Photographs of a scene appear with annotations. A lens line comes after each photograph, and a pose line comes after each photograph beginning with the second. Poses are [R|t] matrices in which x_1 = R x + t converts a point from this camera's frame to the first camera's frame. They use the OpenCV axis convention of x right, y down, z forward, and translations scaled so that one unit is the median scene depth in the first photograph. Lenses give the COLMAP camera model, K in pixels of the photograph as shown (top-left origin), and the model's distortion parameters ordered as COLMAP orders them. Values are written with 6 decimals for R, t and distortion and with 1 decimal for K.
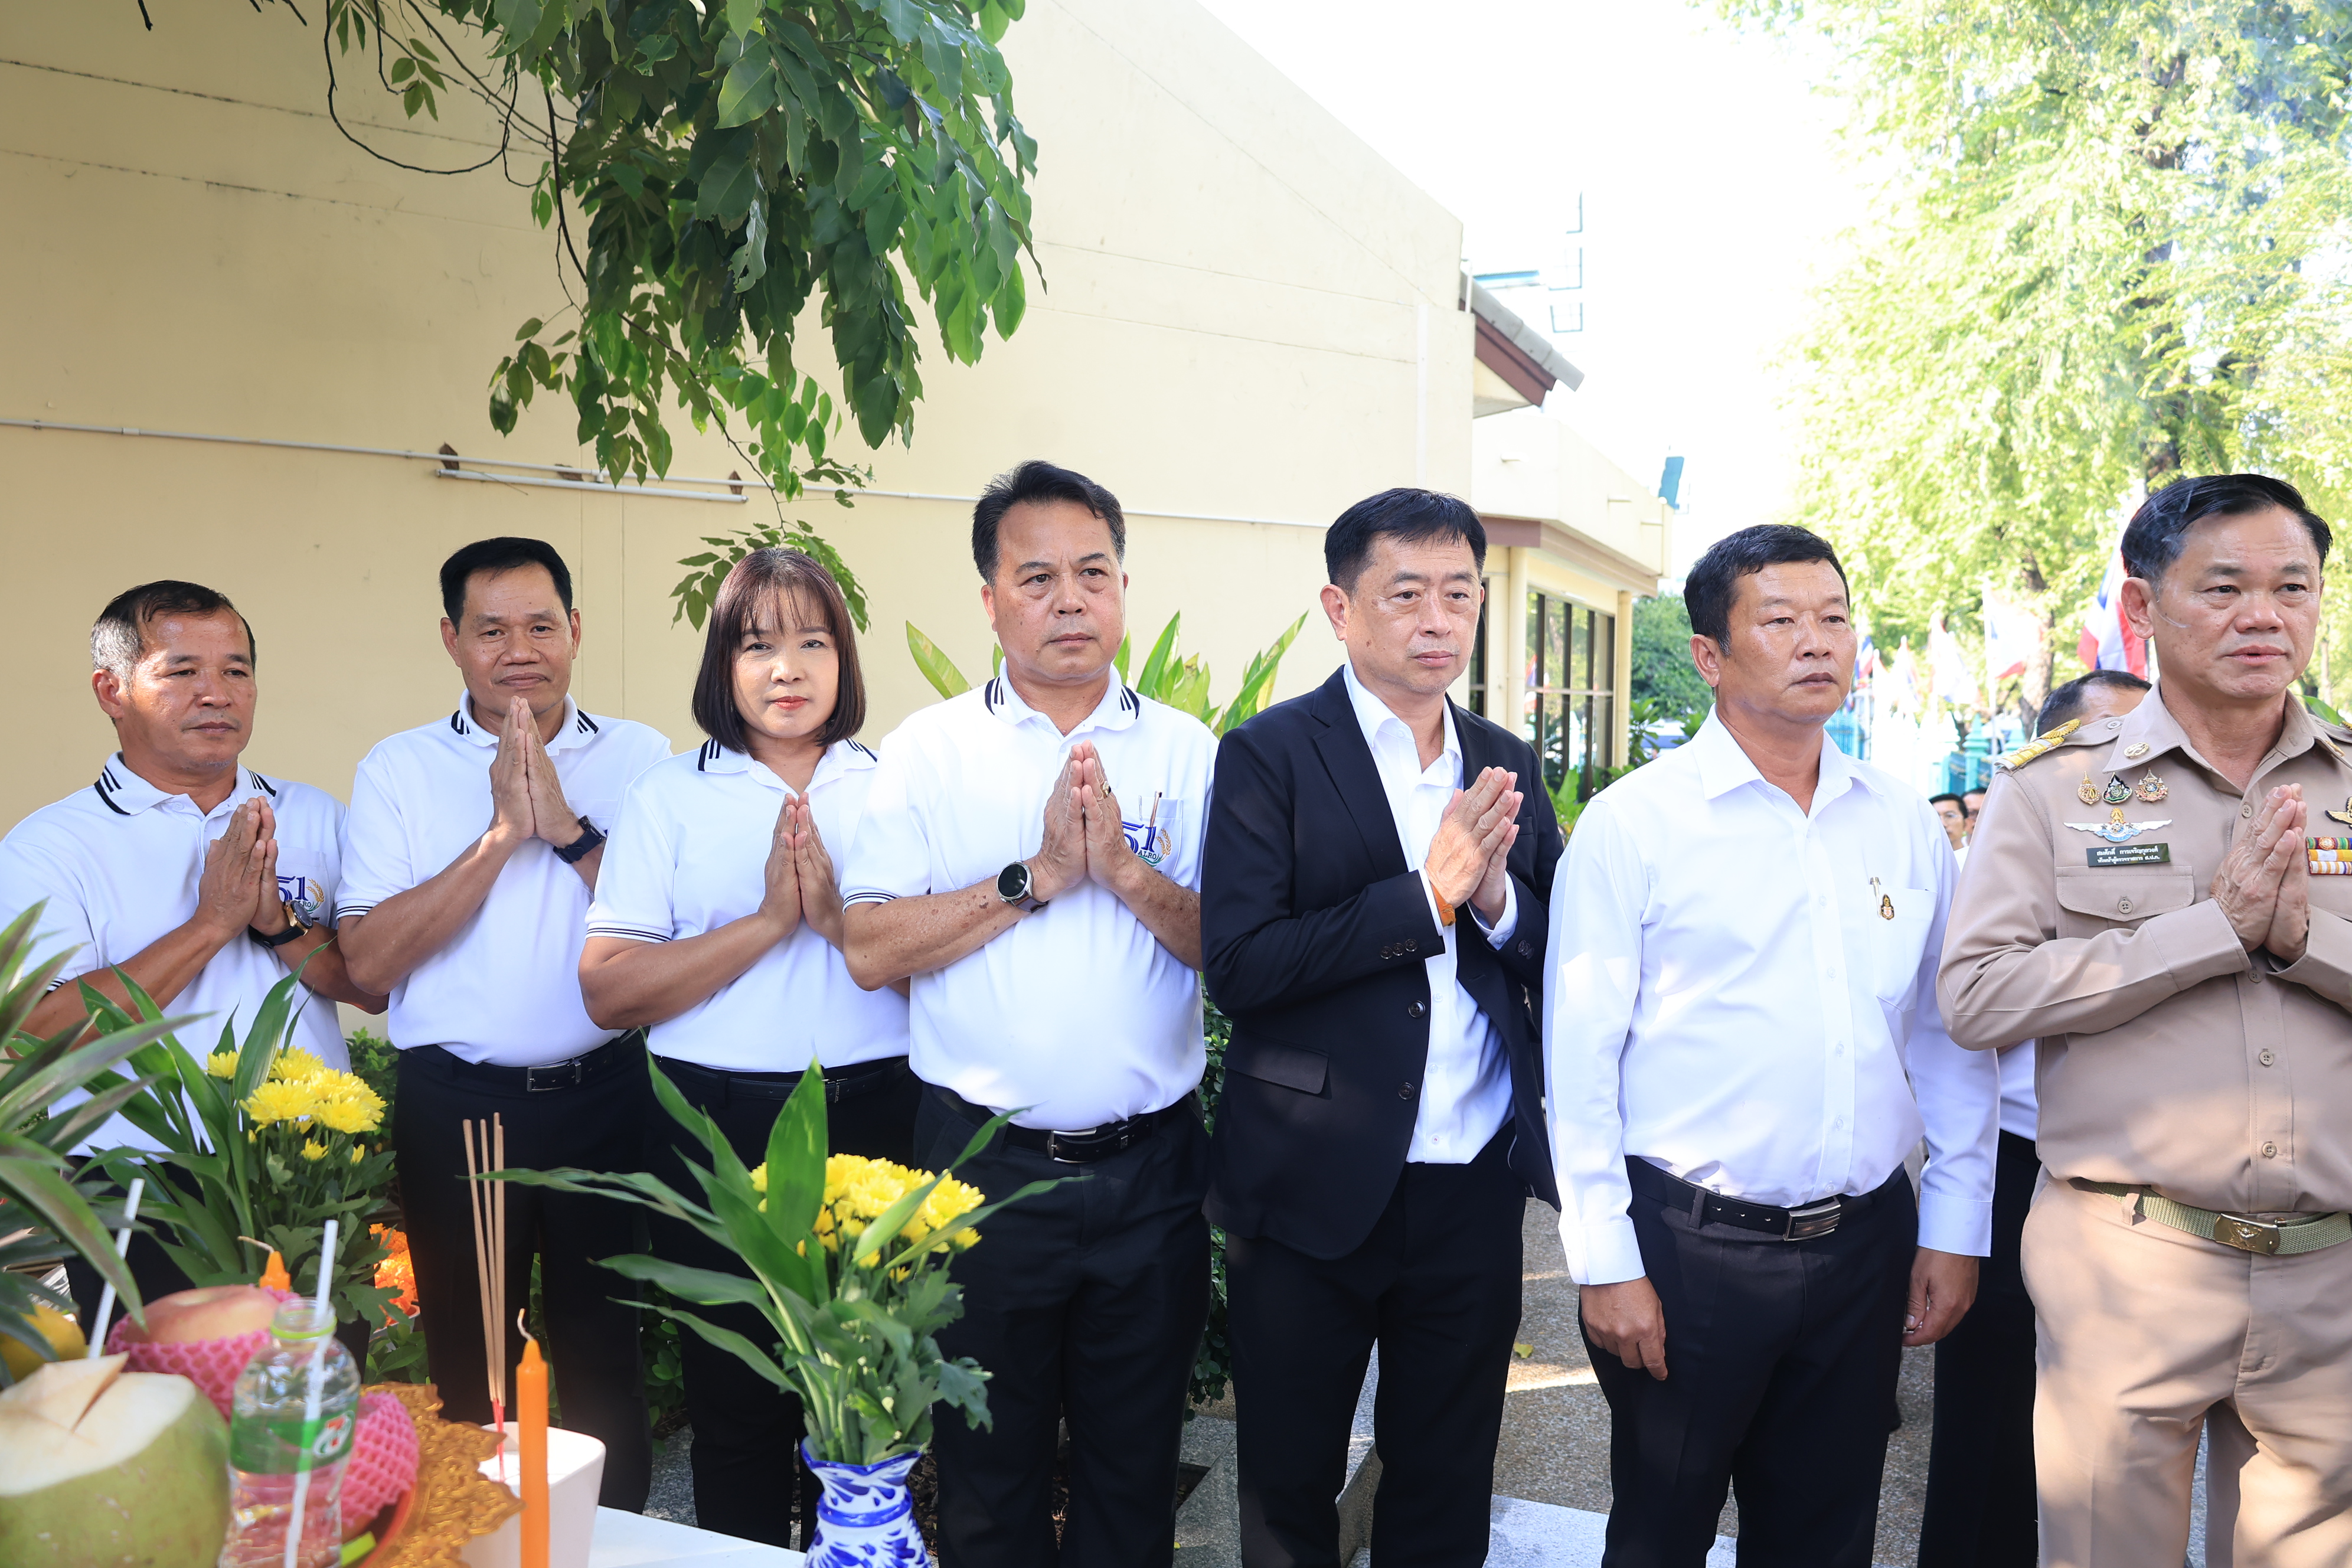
lens RADIAL K [[1600.5, 0, 1181.5], [0, 1600.5, 789.2], [0, 0, 1]] dist [-0.003410, -0.002285]
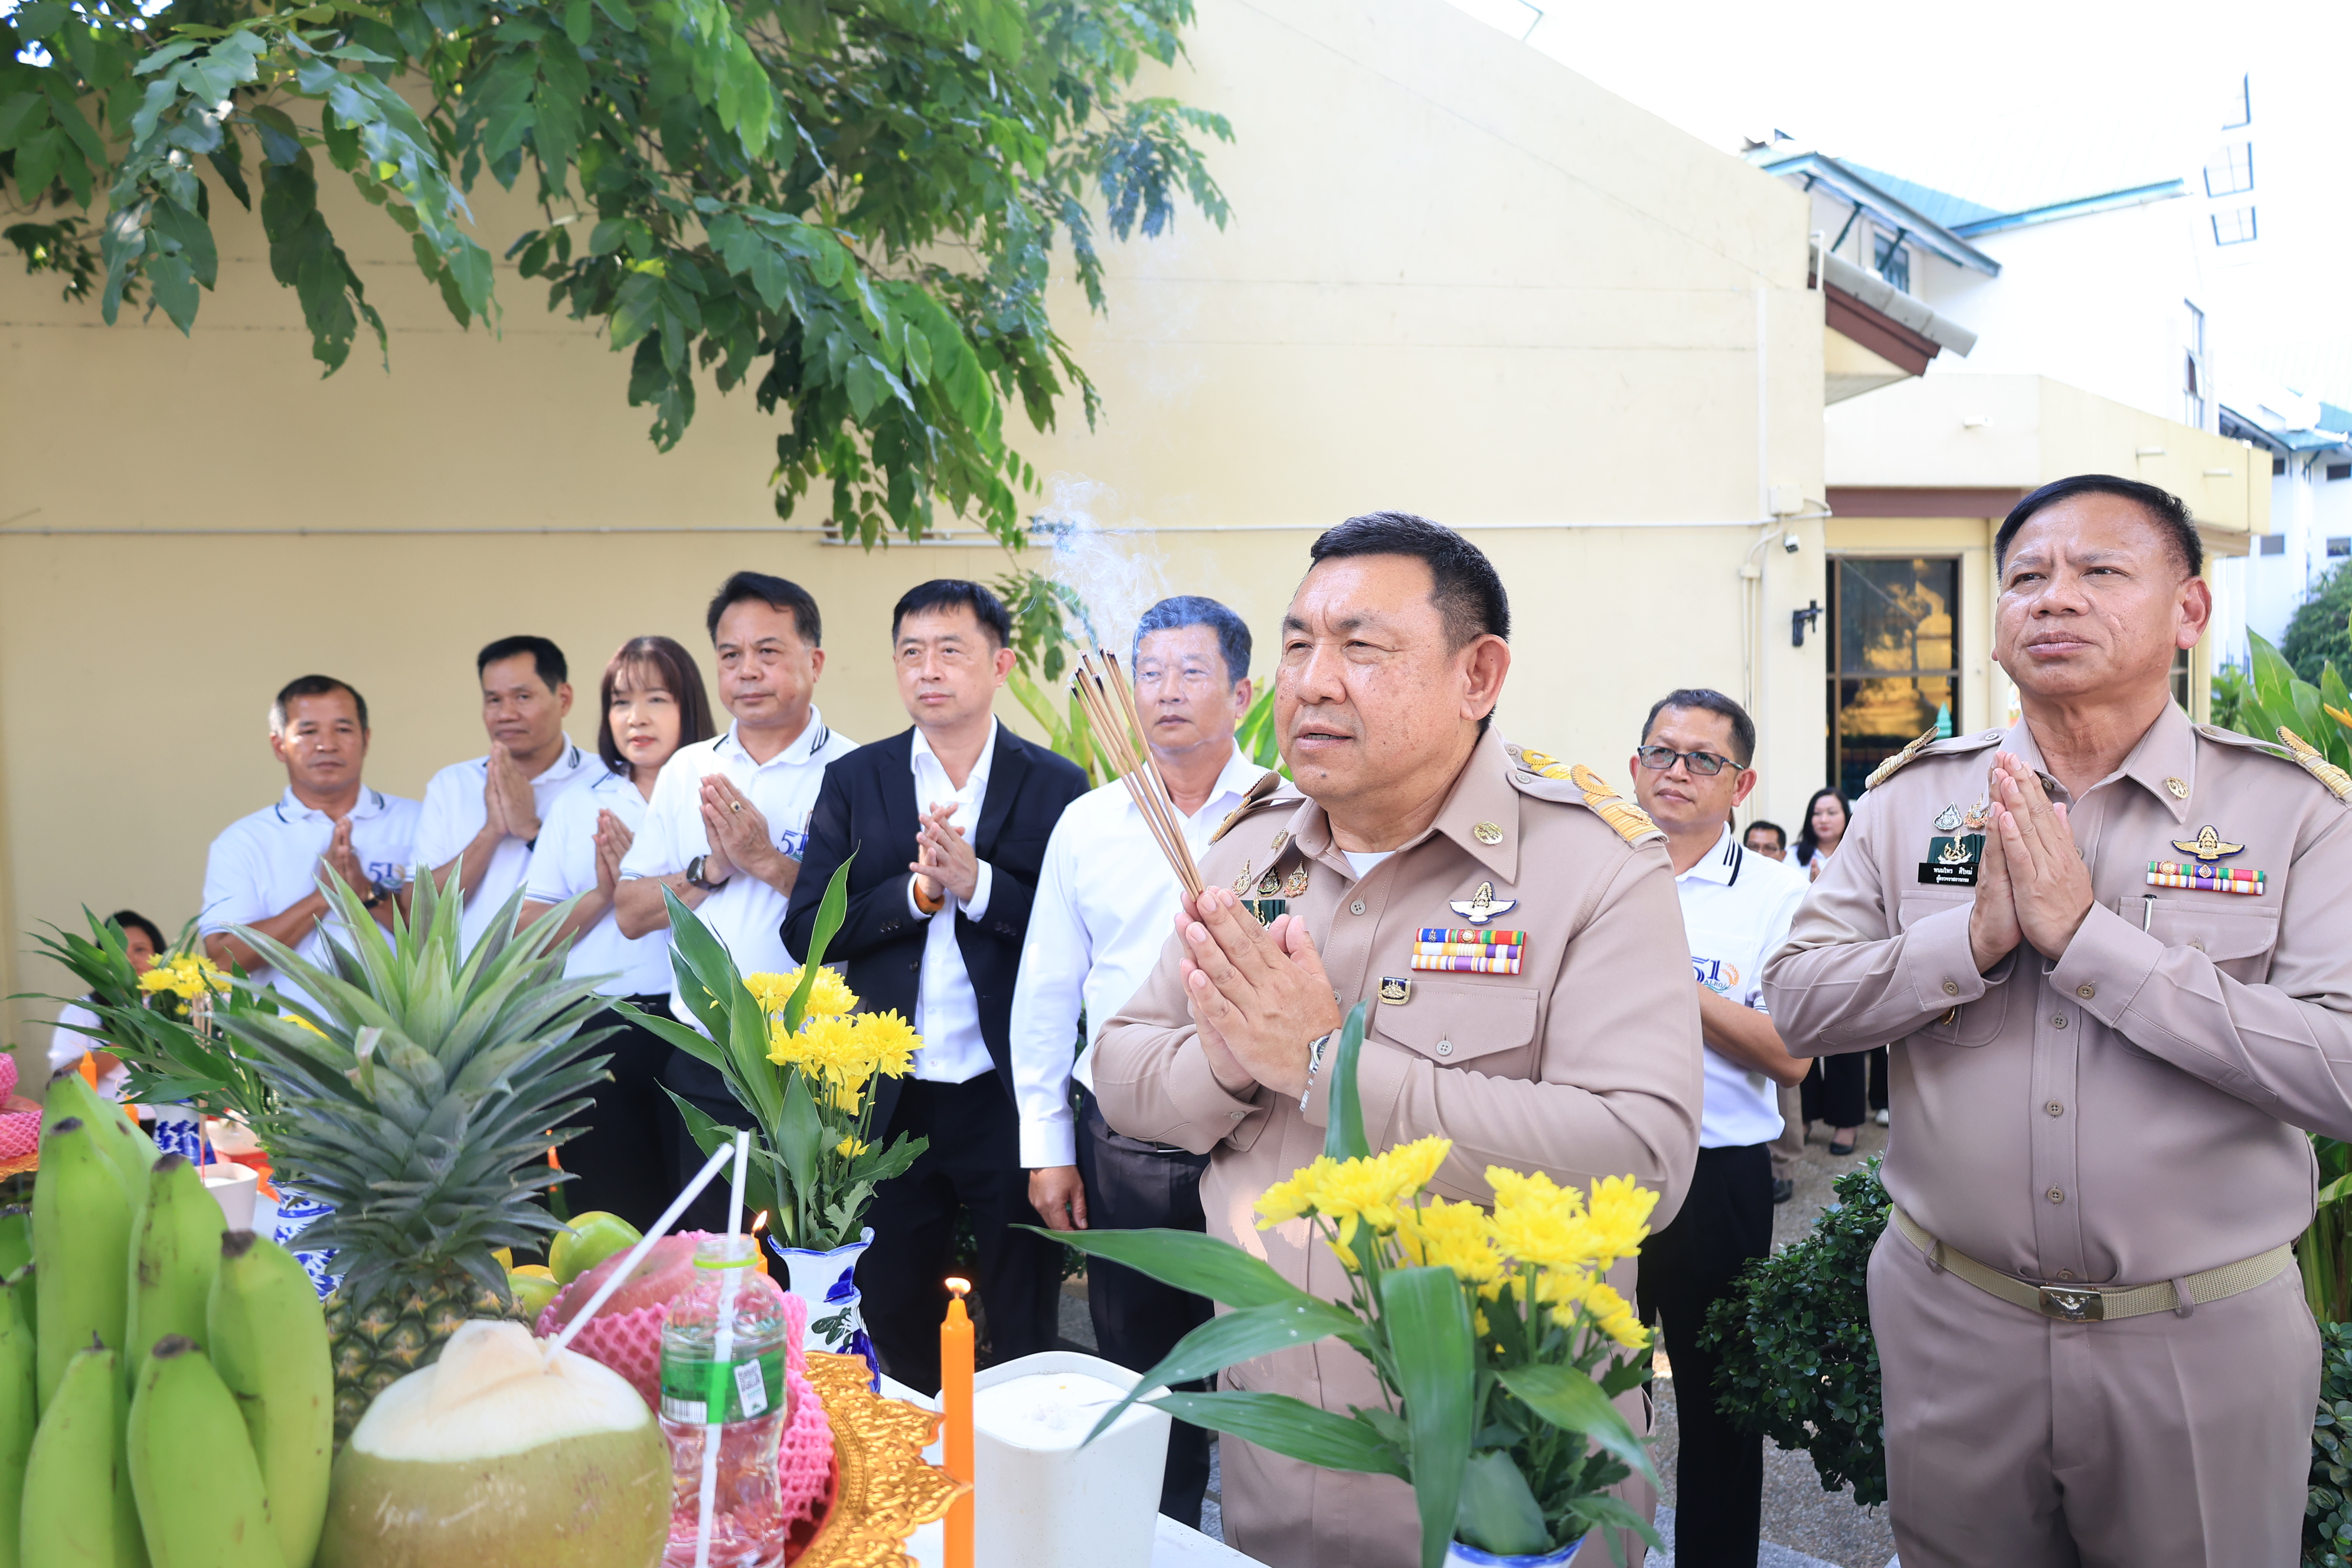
lens RADIAL K [[1600.5, 0, 1136.1], [0, 1600.5, 784.2], [0, 0, 1]] dist [-0.003410, -0.002285]
pose [[0.919118, -0.006727, -0.393926, 0.345022], [0.006141, 0.999977, -0.002749, -0.004157], [0.393935, 0.000107, 0.919138, -0.075413]]
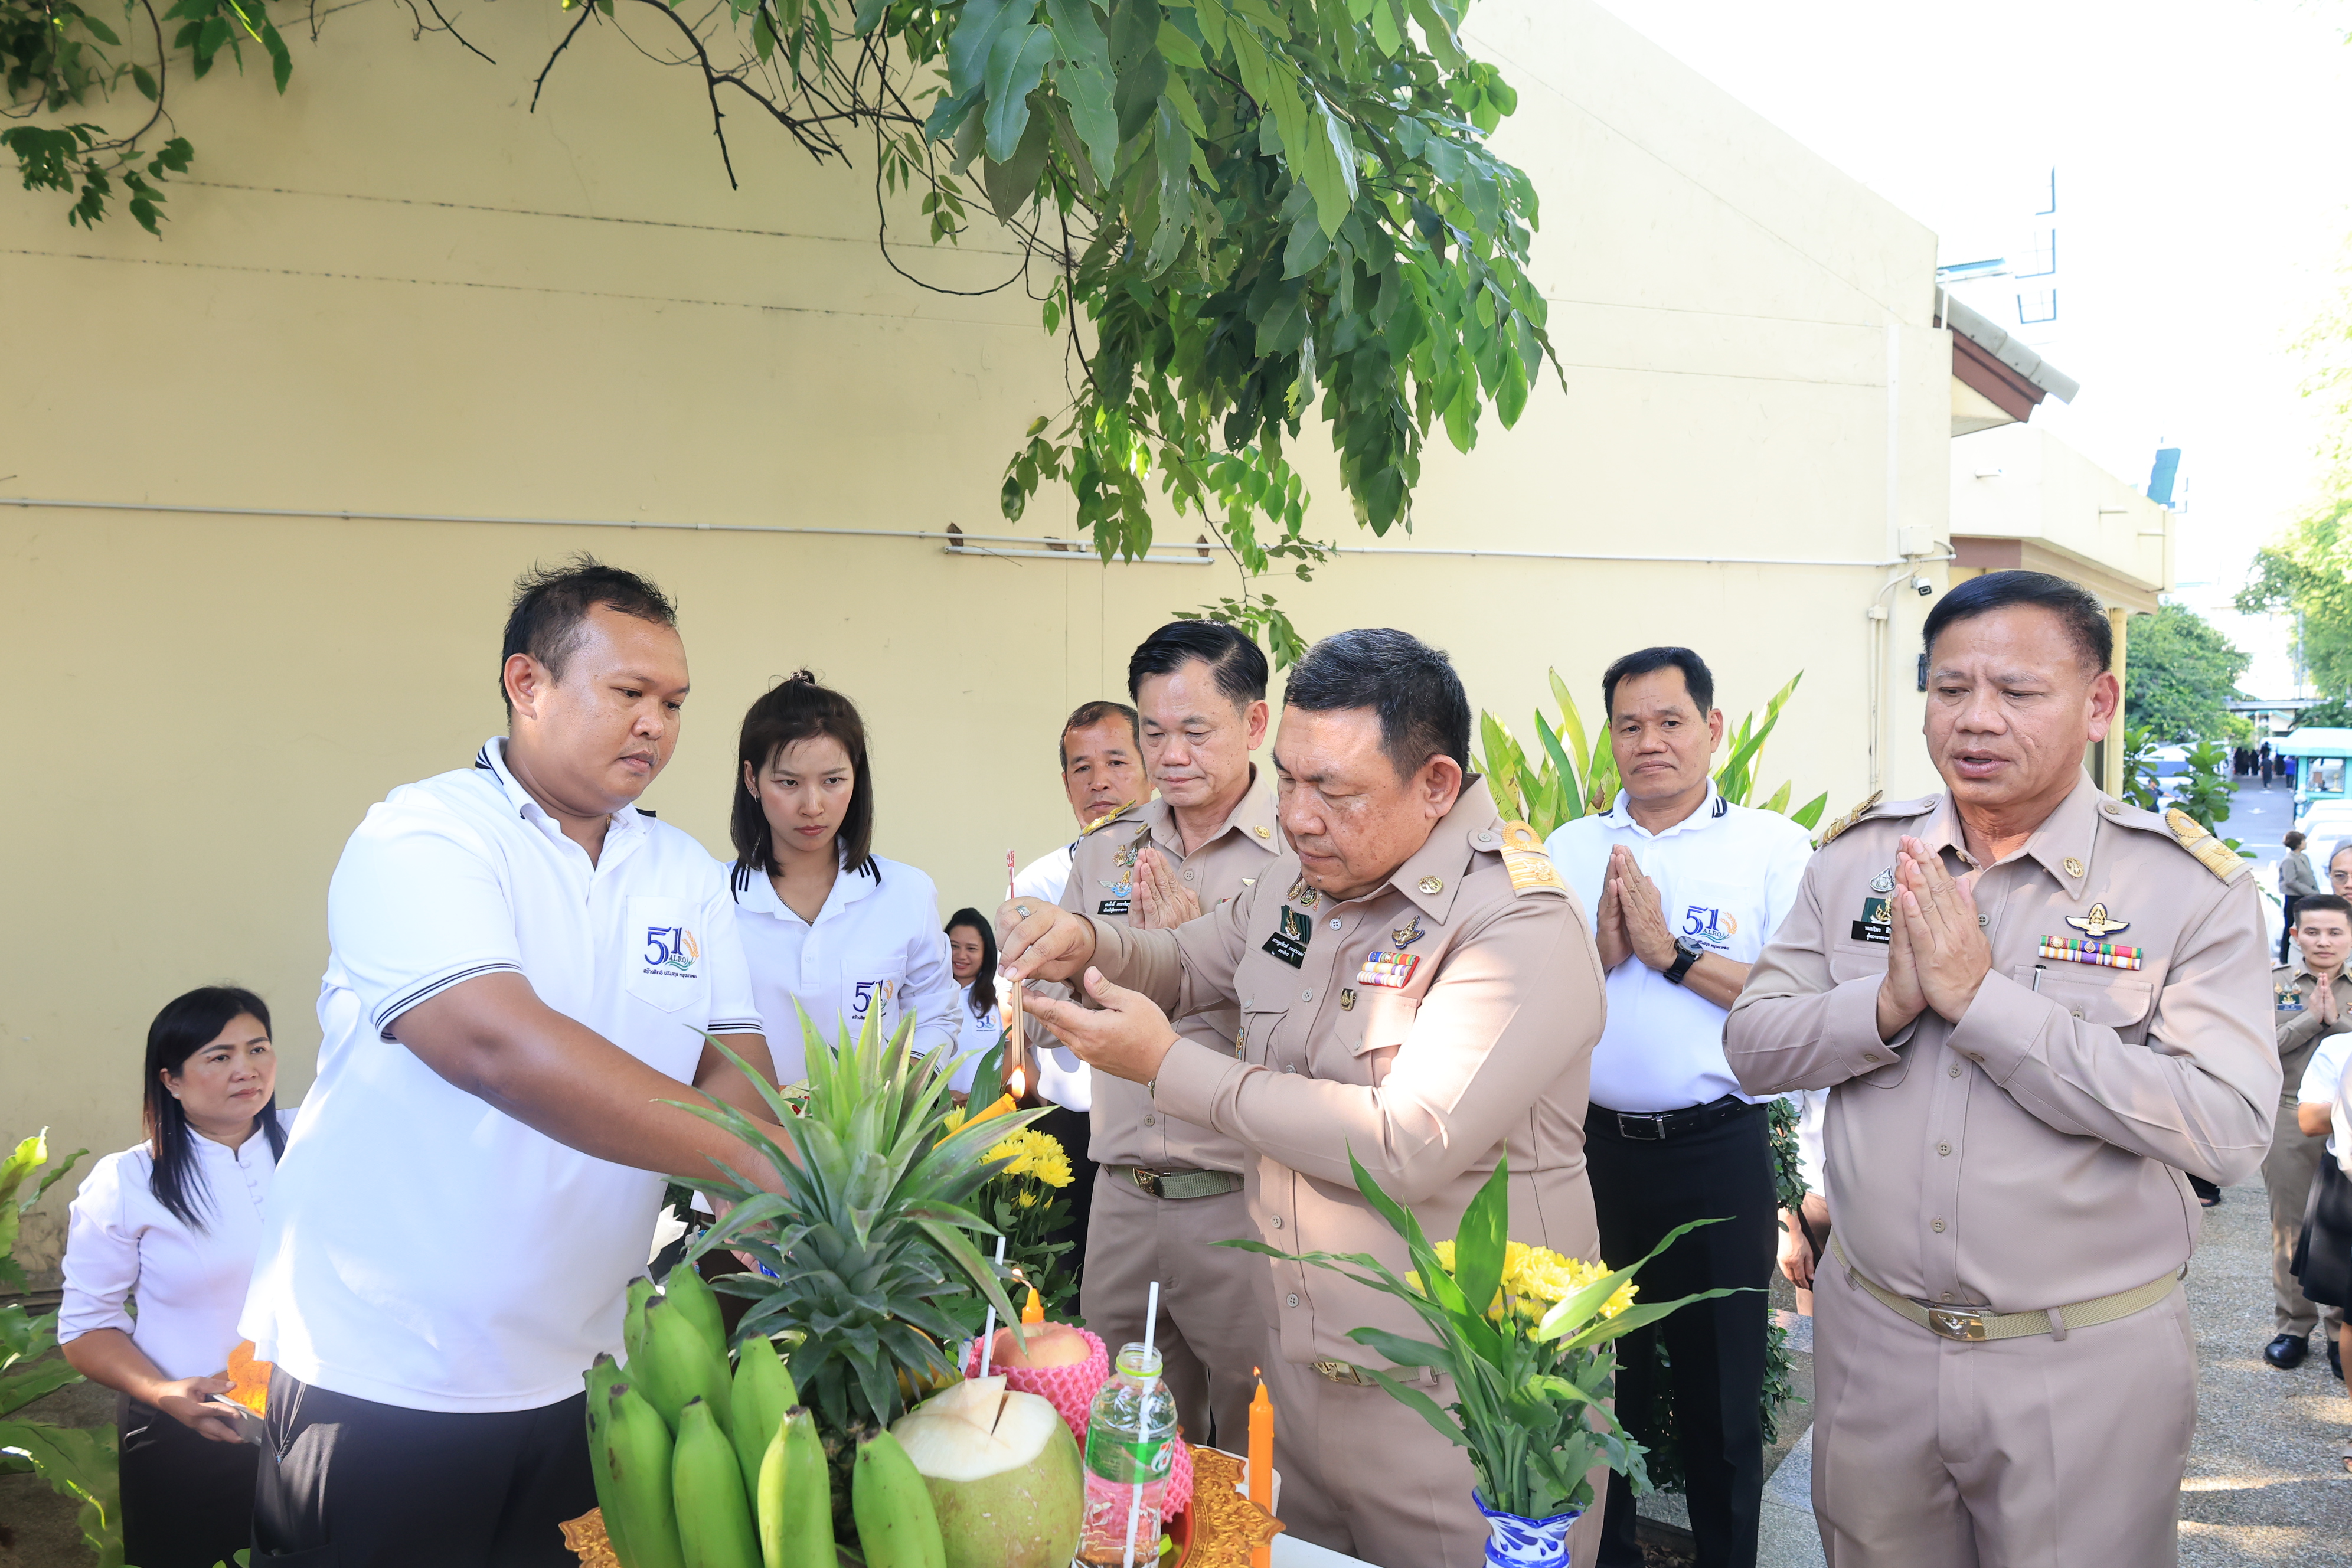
lens RADIAL K [[1600.5, 0, 1164.8], [0, 1600.5, 788.7], [0, 0, 1]] dist [-0.003410, -0.002285]
pose [[0.966498, -0.001803, -0.256667, -0.045467], [-0.002150, 0.999883, -0.015122, -0.022191], [0.256664, 0.015168, 0.966382, -0.049245]]
